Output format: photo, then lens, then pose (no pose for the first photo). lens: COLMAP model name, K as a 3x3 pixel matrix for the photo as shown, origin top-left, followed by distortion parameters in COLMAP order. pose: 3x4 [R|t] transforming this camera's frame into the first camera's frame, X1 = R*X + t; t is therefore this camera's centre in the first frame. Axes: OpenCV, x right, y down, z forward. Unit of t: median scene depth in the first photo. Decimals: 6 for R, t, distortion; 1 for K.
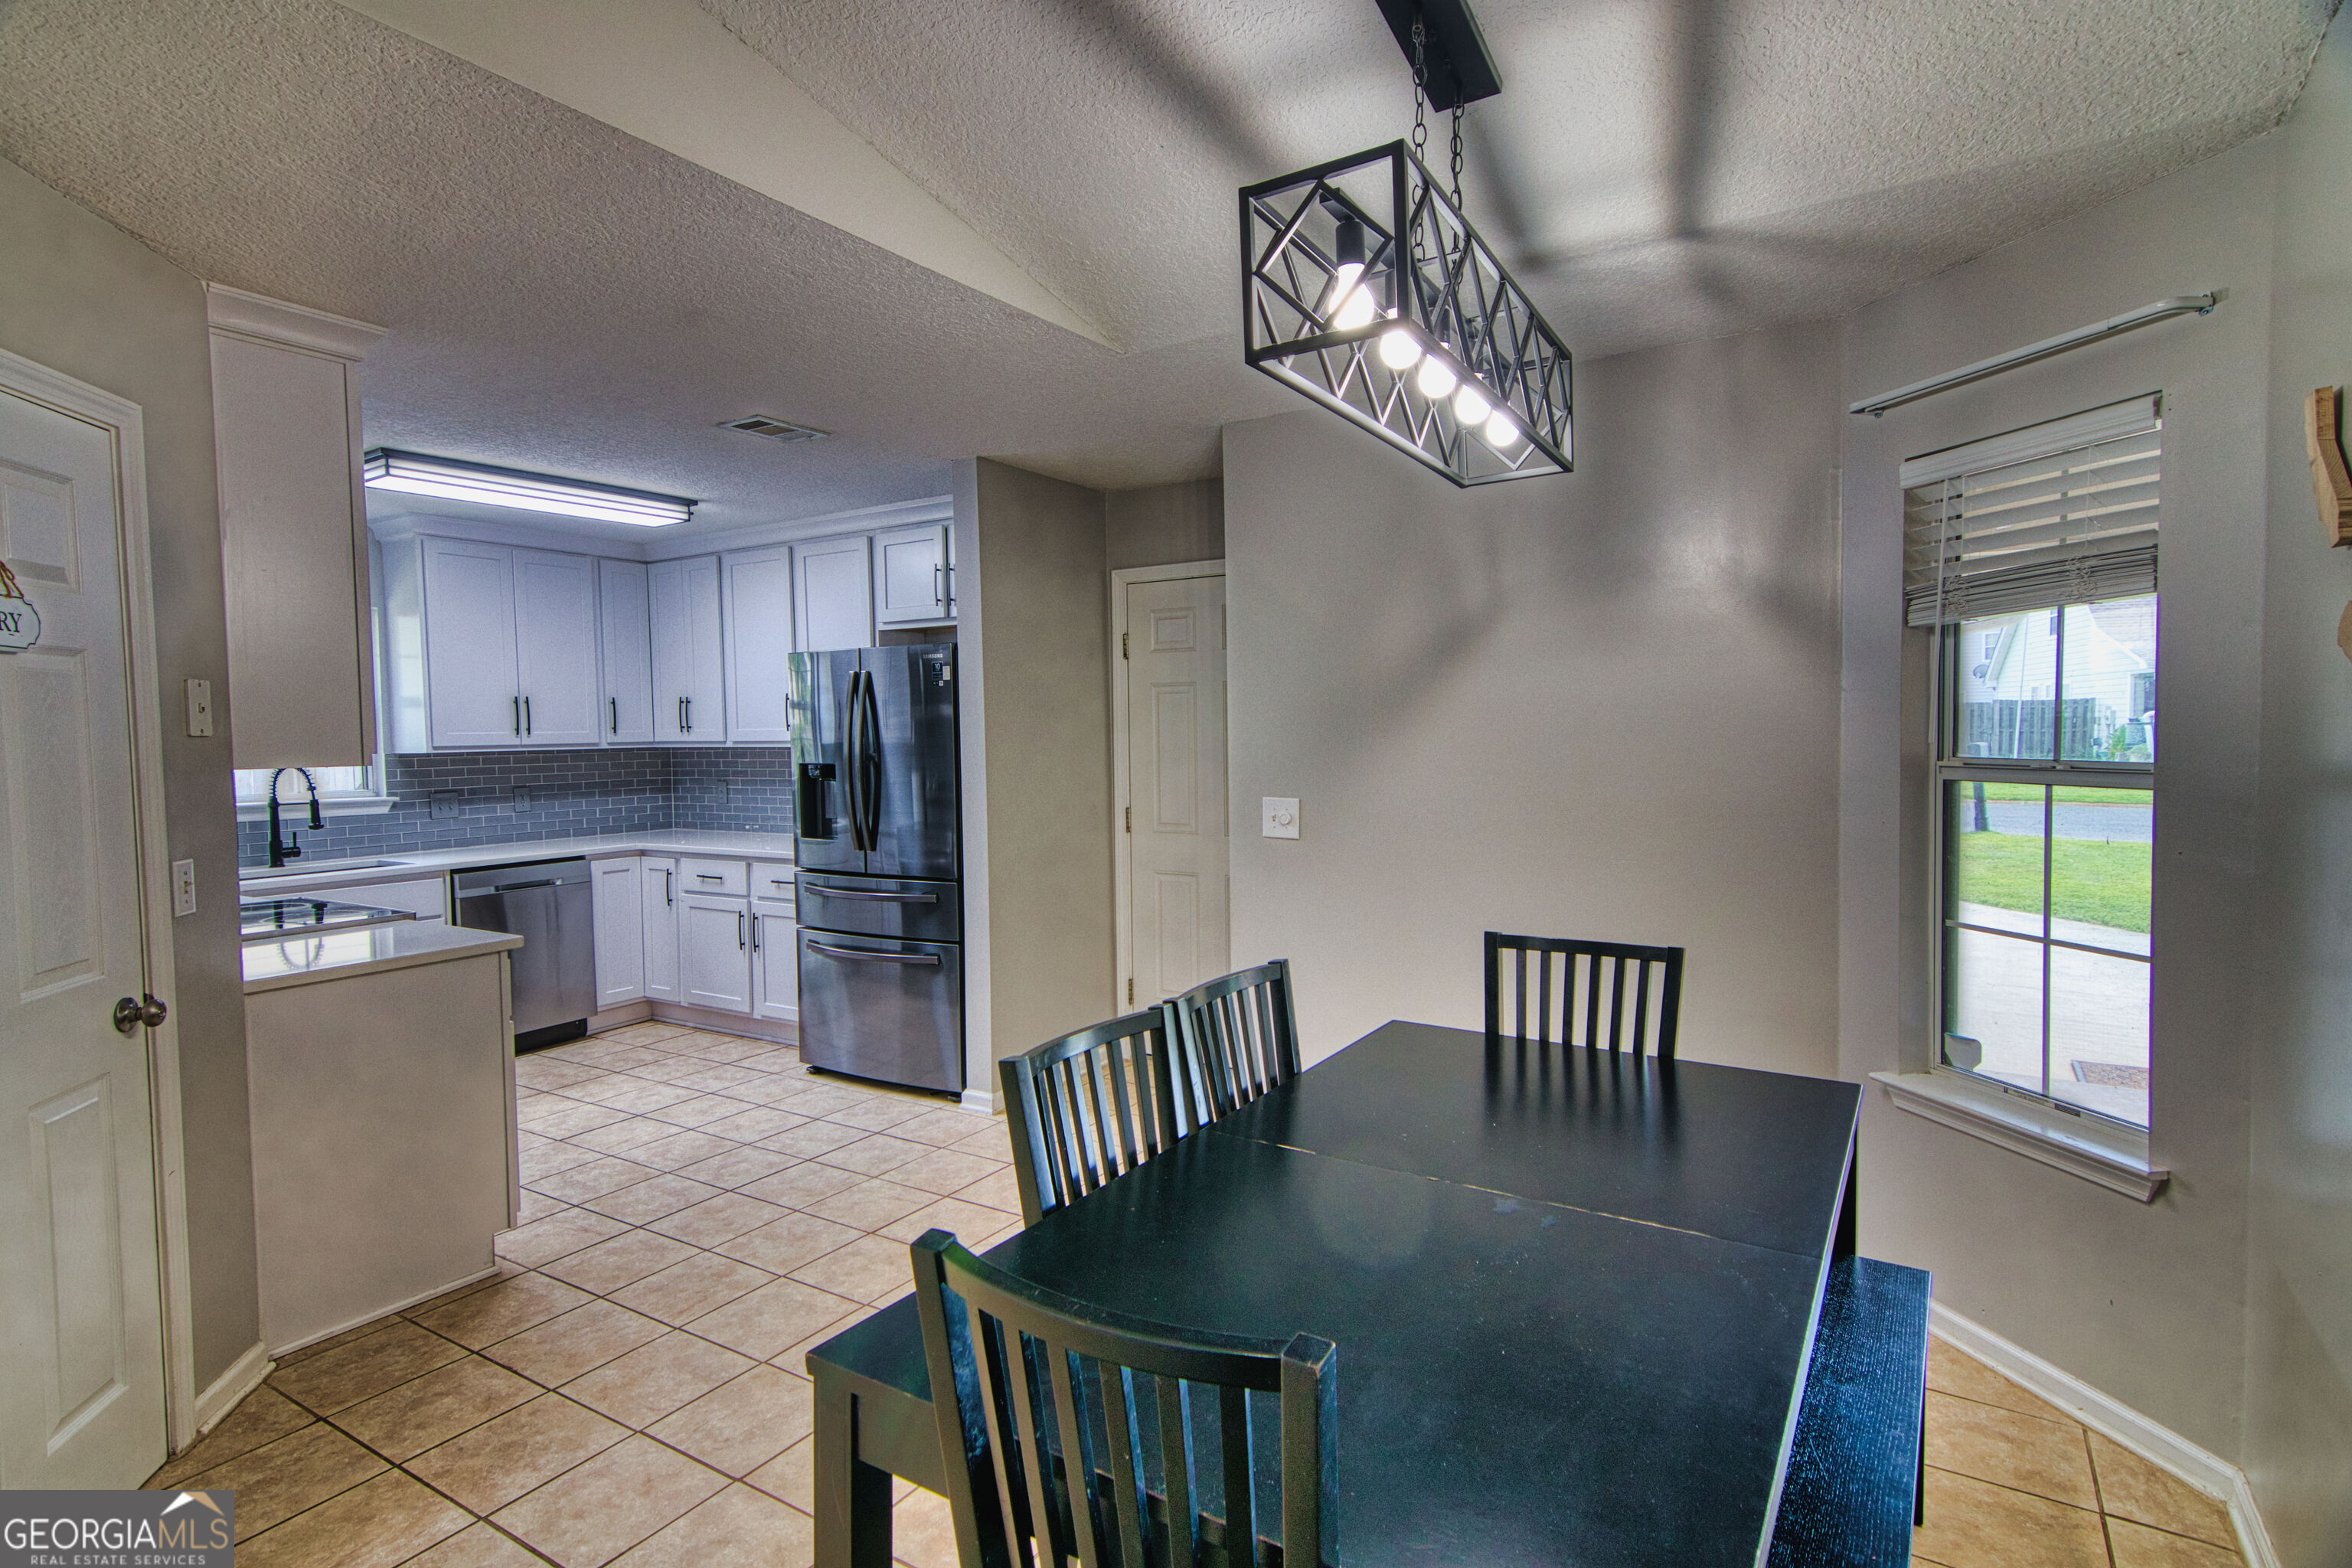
lens RADIAL K [[1191.5, 0, 1162.9], [0, 1191.5, 781.6], [0, 0, 1]] dist [0.039781, -0.014520]
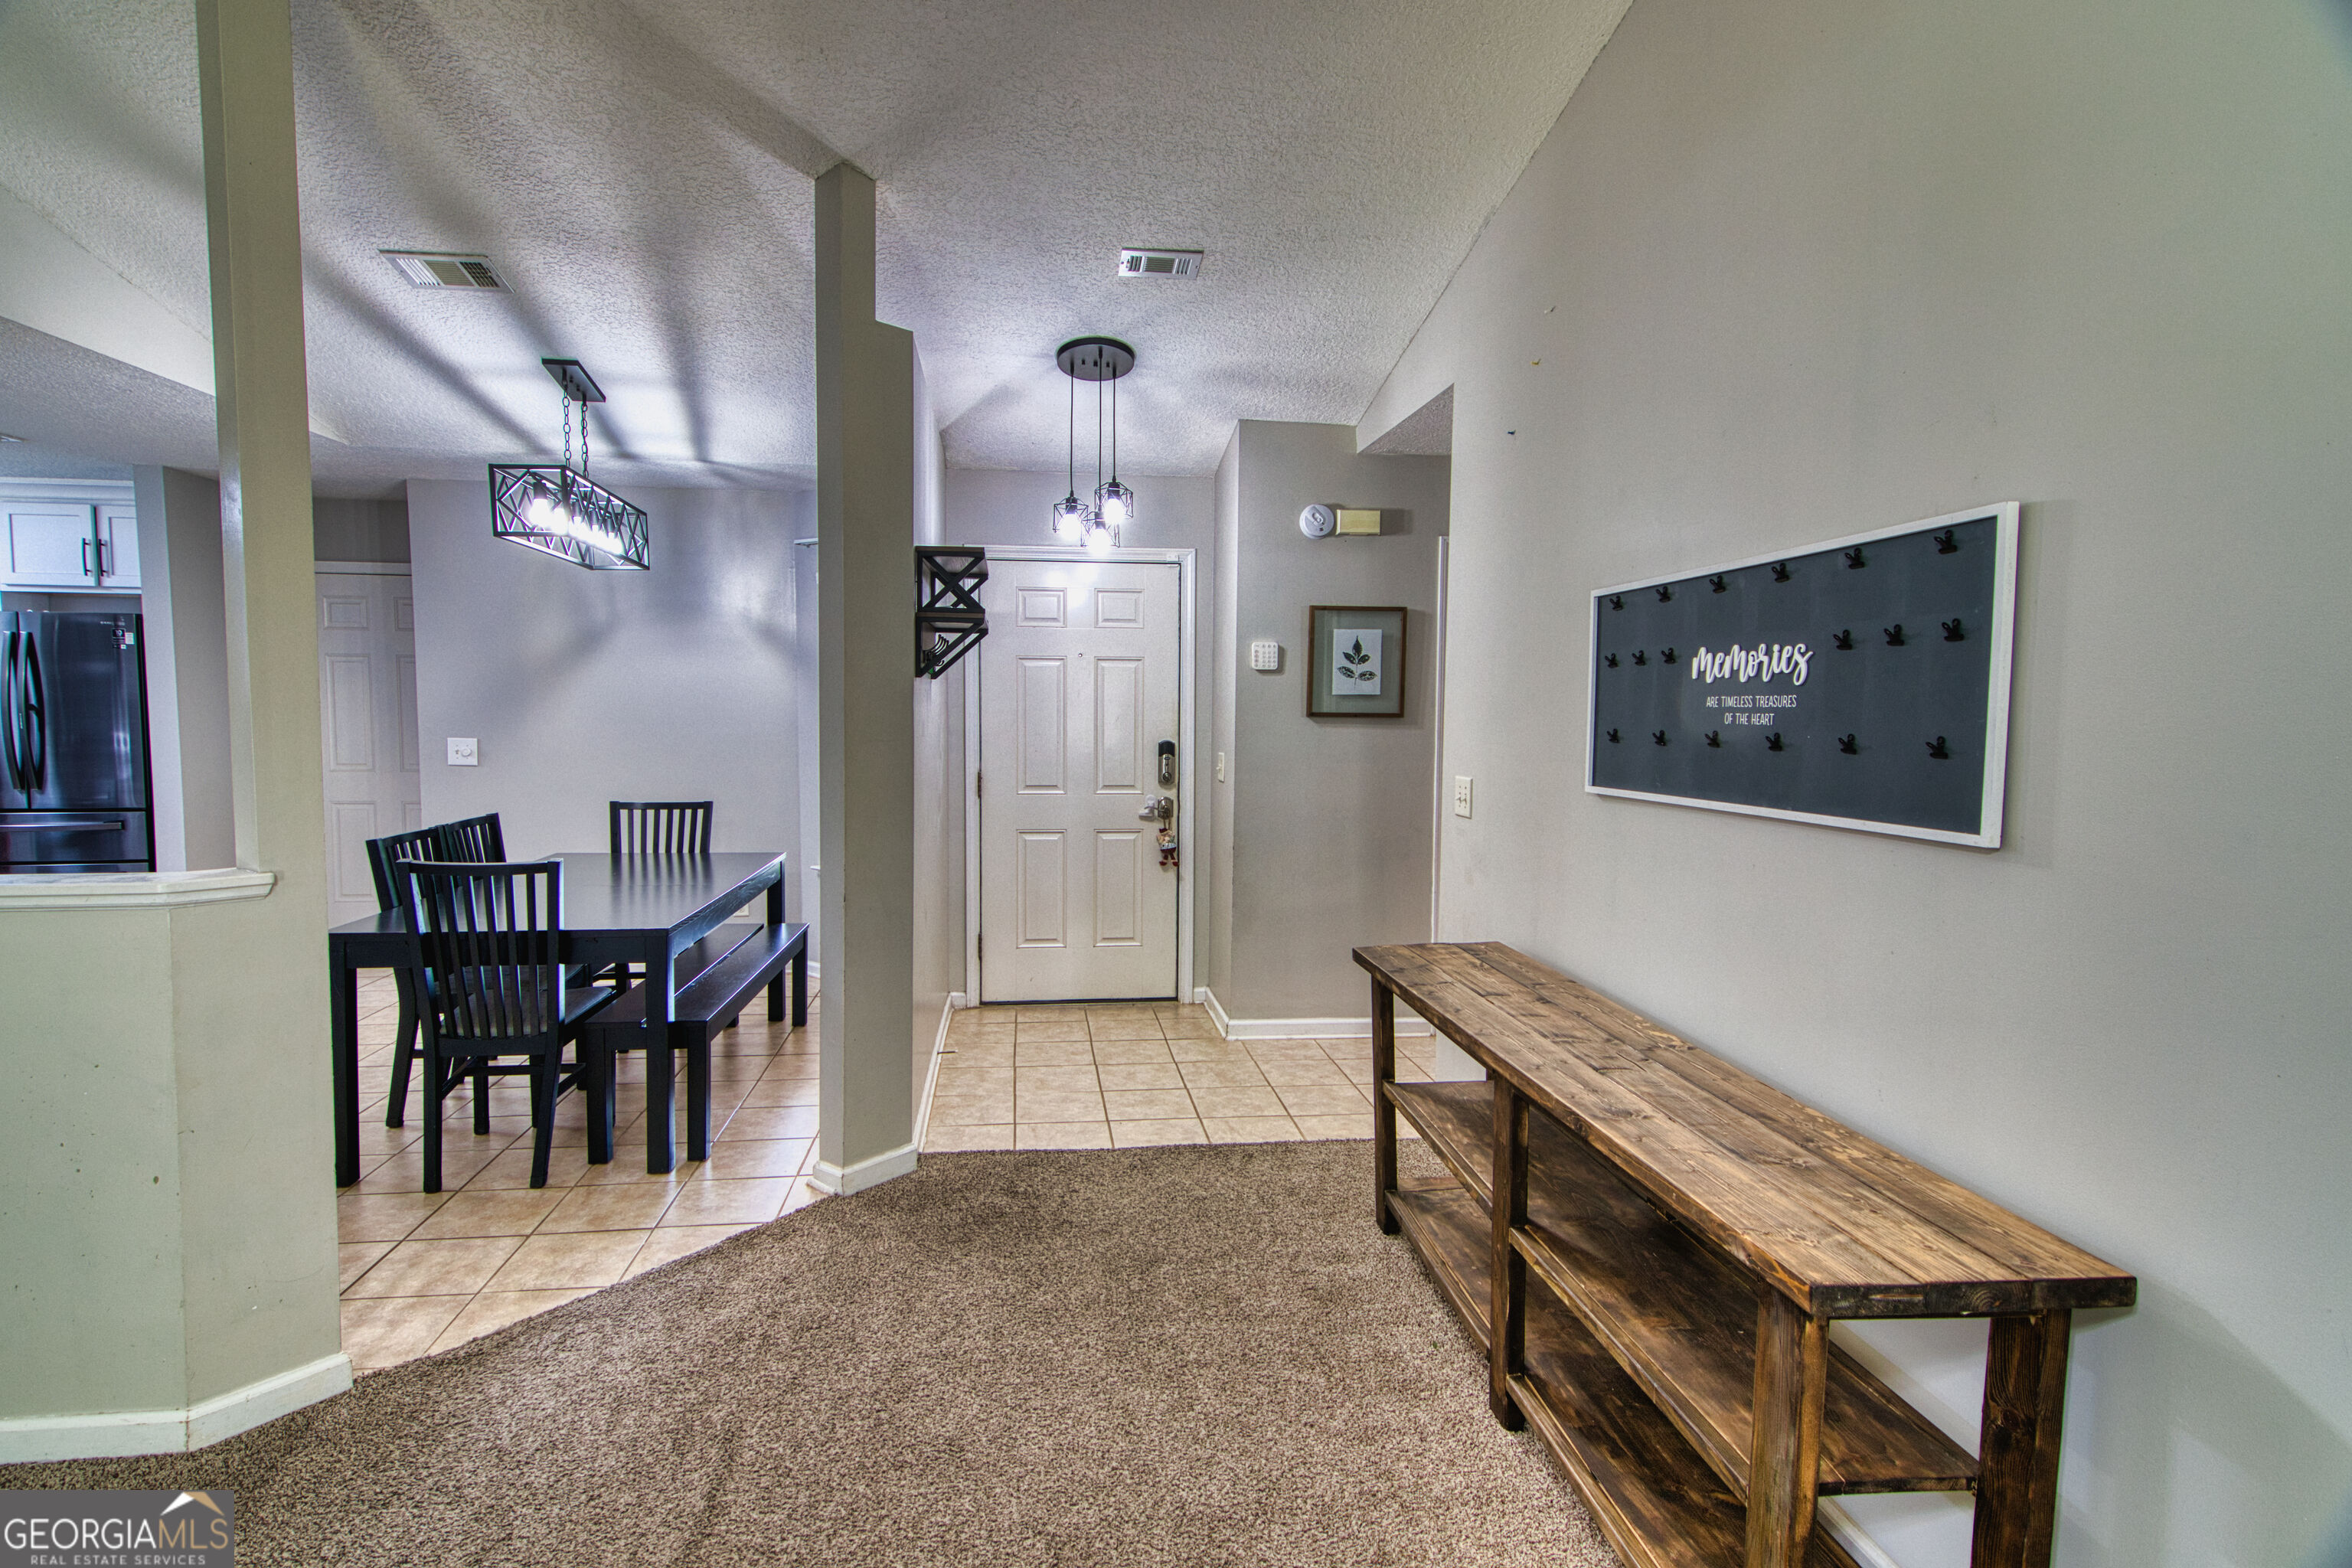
lens RADIAL K [[1191.5, 0, 1162.9], [0, 1191.5, 781.6], [0, 0, 1]] dist [0.039781, -0.014520]
pose [[0.770620, -0.023801, 0.636851, -0.154569], [0.010181, 0.999635, 0.025040, 0.032539], [-0.637214, -0.012813, 0.770581, -0.593415]]
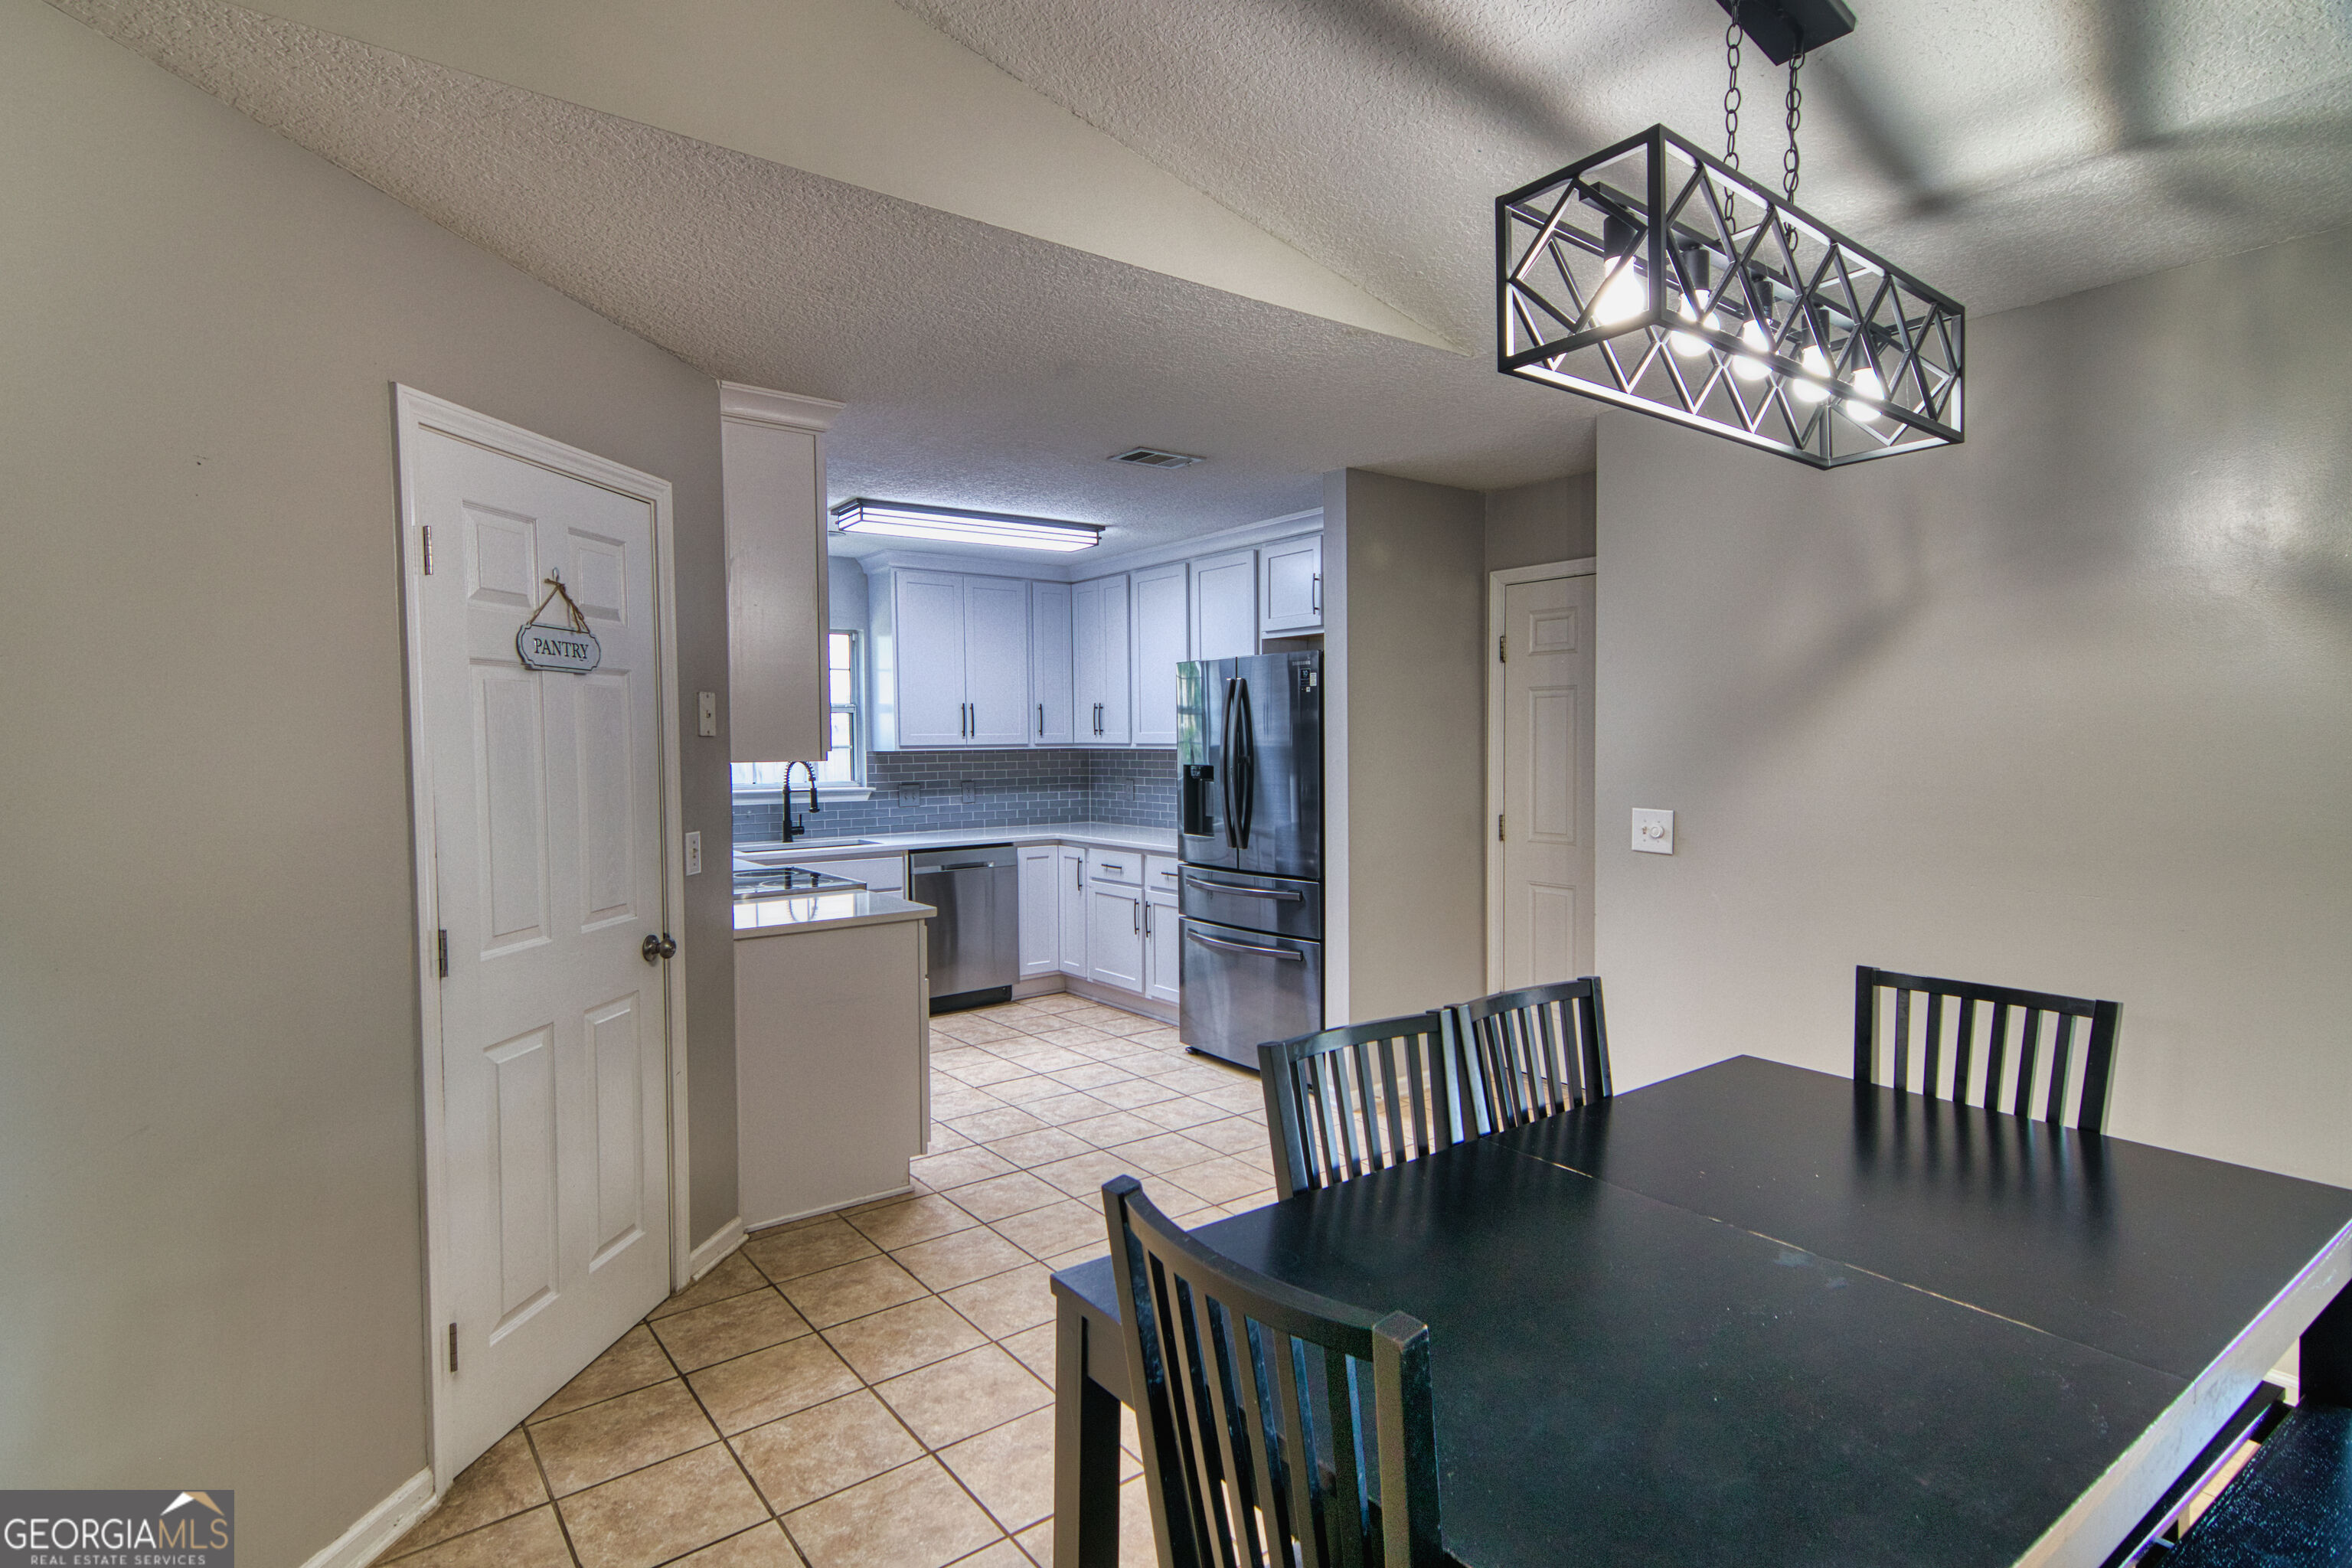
lens RADIAL K [[1191.4, 0, 1170.1], [0, 1191.4, 781.5], [0, 0, 1]] dist [0.052505, -0.014141]
pose [[0.938537, 0.020659, -0.344559, 0.056928], [-0.021737, 0.999763, 0.000735, -0.000547], [0.344493, 0.006800, 0.938764, -0.012699]]
